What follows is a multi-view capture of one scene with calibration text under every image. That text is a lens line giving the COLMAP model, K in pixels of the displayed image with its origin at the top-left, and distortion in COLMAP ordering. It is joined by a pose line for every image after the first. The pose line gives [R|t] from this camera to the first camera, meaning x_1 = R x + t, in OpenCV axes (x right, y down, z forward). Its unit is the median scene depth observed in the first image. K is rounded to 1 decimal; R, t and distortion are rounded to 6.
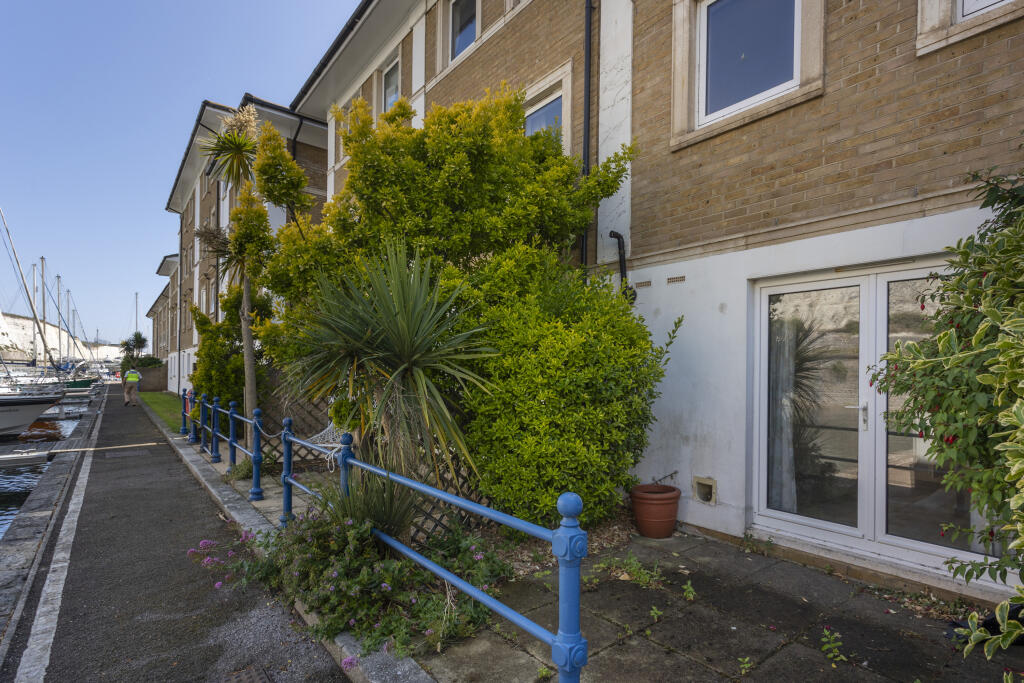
lens RADIAL K [[521.5, 0, 531.0], [0, 521.5, 377.7], [0, 0, 1]] dist [-0.002107, 0.001213]
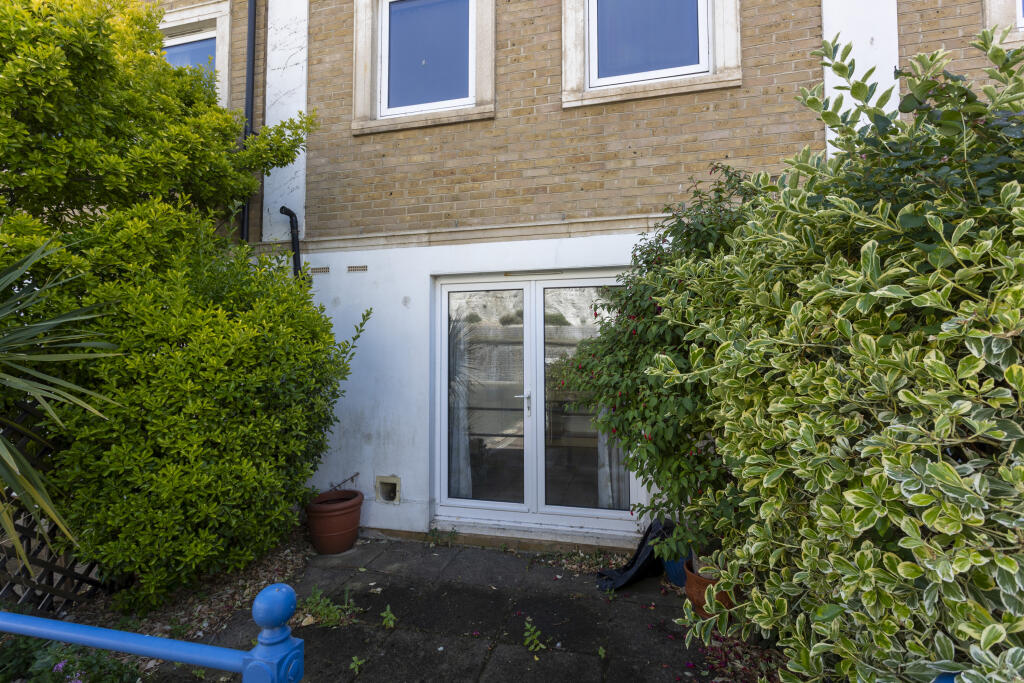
lens RADIAL K [[486.2, 0, 512.8], [0, 486.2, 335.1], [0, 0, 1]] dist [-0.000582, 0.001767]
pose [[0.801972, 0.014976, 0.597174, -0.026059], [0.015689, 0.998813, -0.046117, -0.027569], [-0.597156, 0.046354, 0.800785, 0.161429]]
